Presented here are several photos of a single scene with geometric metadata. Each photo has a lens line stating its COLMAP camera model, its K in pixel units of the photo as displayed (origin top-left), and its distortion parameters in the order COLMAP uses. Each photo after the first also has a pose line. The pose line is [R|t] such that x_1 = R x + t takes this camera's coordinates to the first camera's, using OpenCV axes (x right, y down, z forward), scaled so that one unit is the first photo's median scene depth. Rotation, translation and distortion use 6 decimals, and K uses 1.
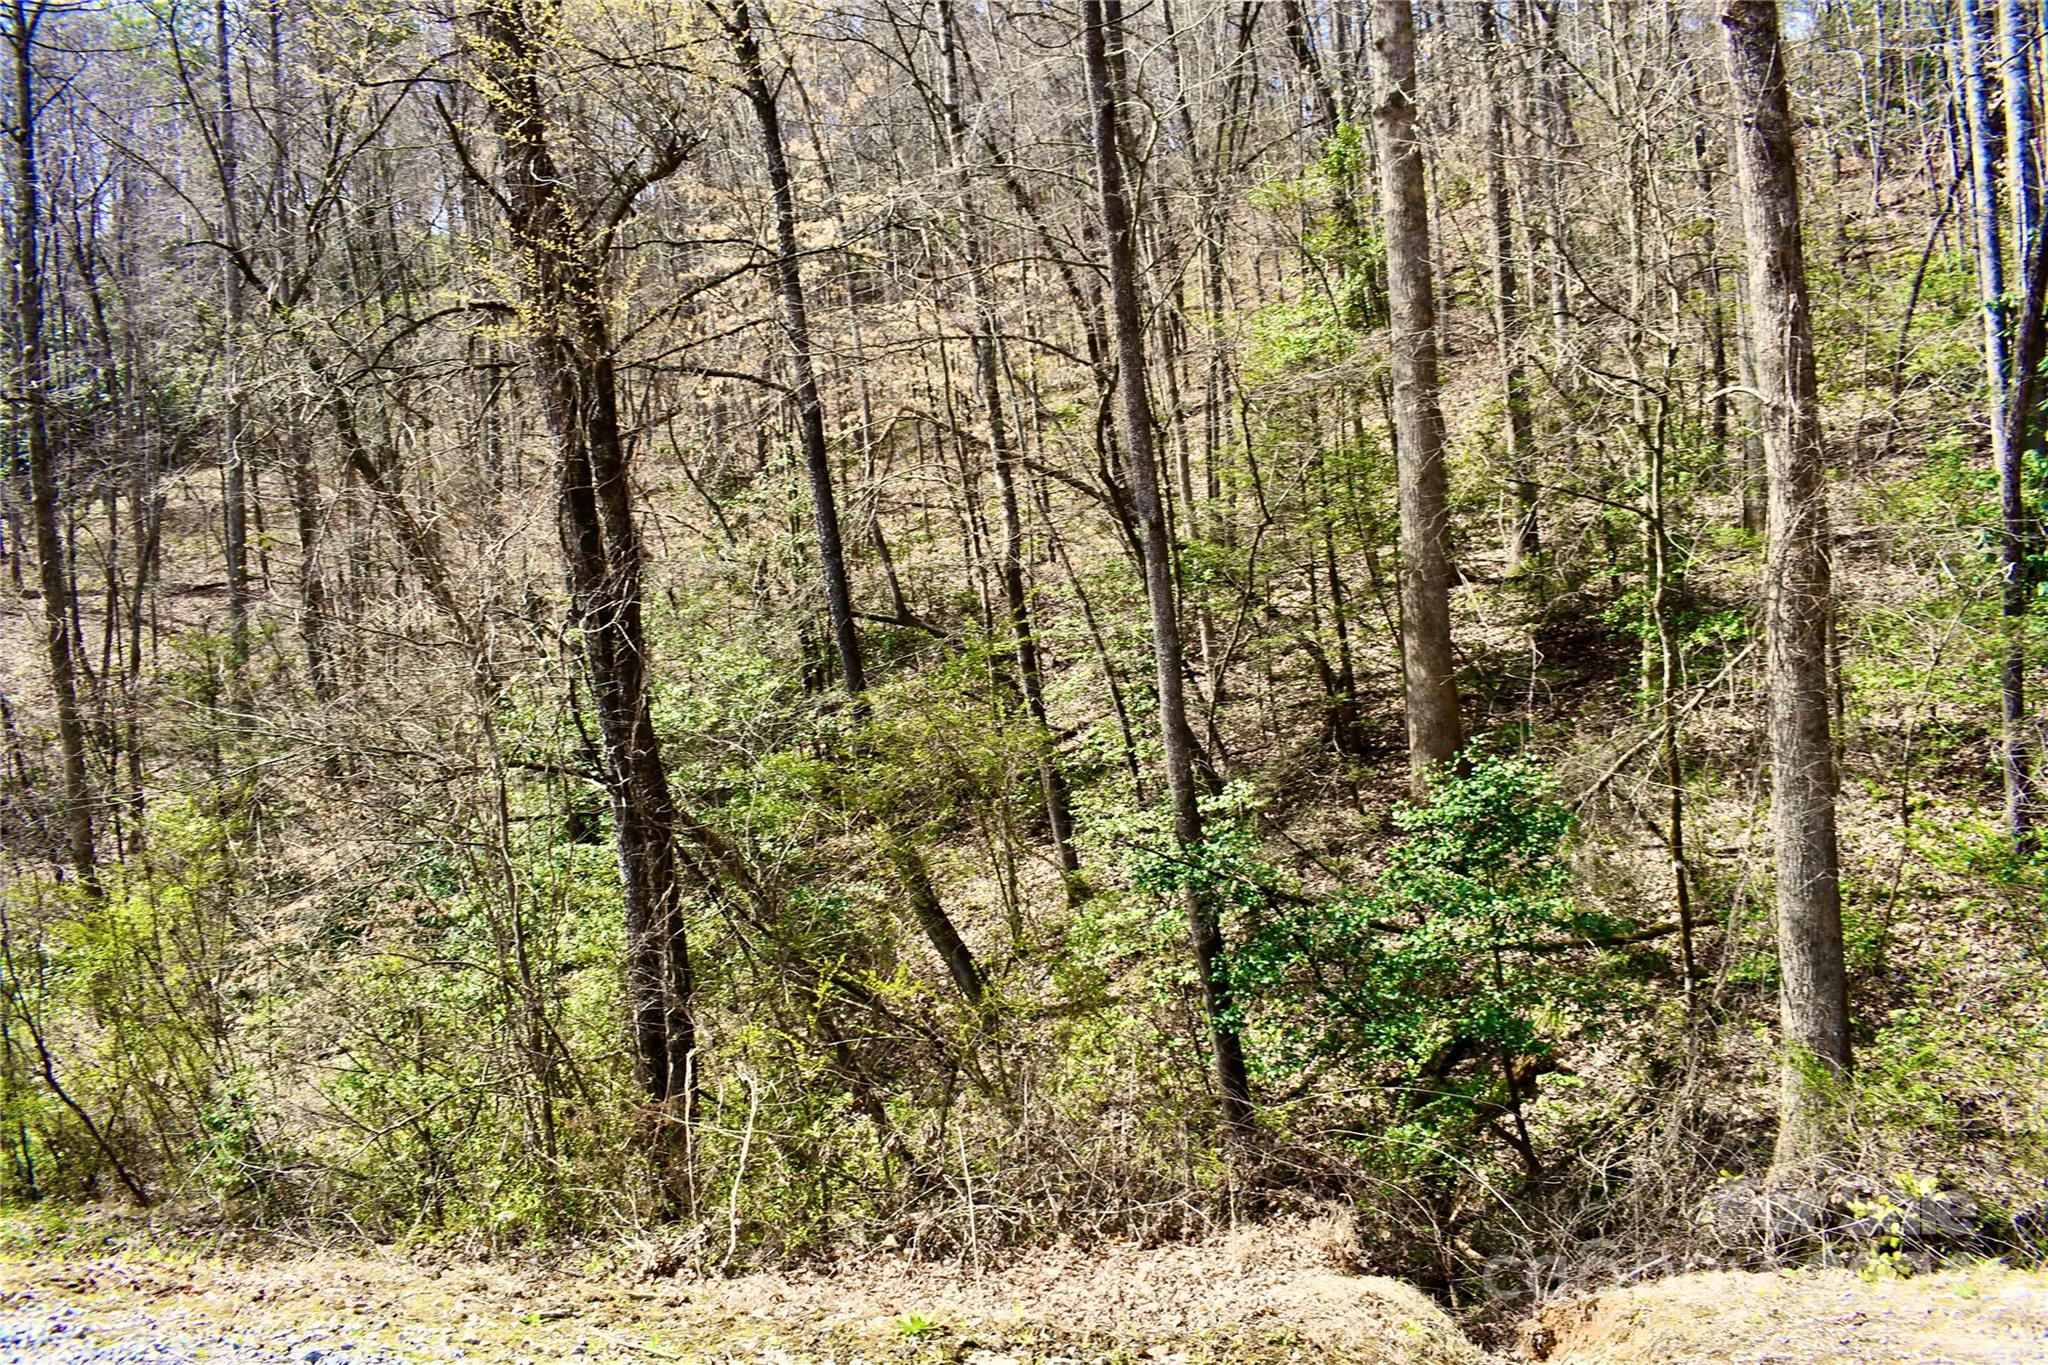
lens RADIAL K [[1589.2, 0, 1020.9], [0, 1589.2, 682.4], [0, 0, 1]] dist [-0.099142, 0.019643]
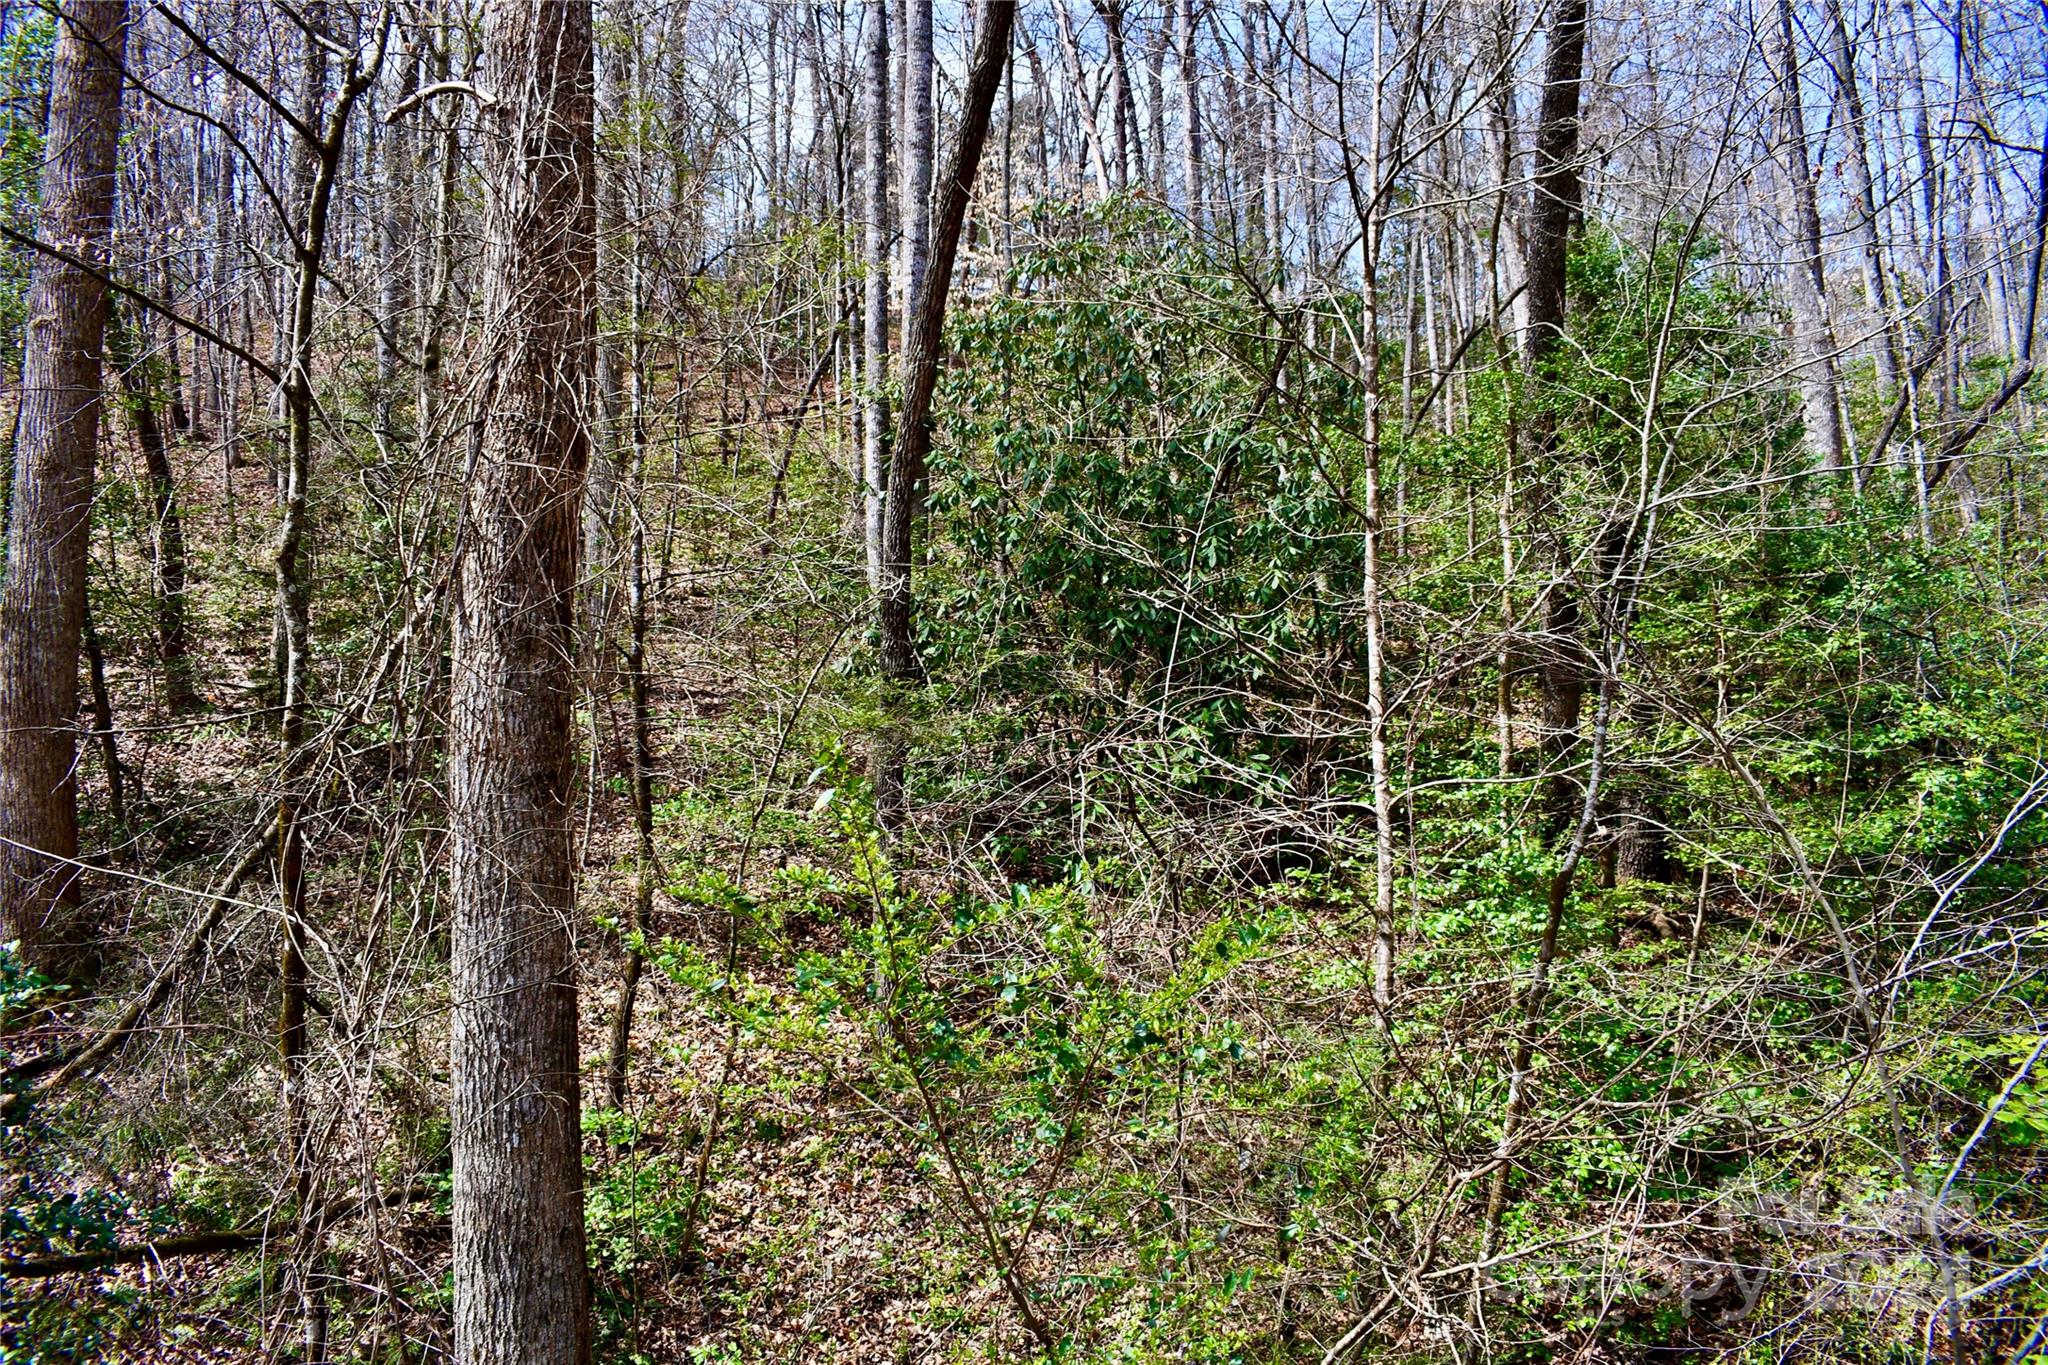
lens RADIAL K [[1589.2, 0, 1020.7], [0, 1589.2, 687.9], [0, 0, 1]] dist [-0.099142, 0.019643]
pose [[0.780261, 0.110777, 0.615566, 0.232350], [-0.013701, 0.986981, -0.160250, 0.054687], [-0.625304, 0.116603, 0.771621, 0.377496]]
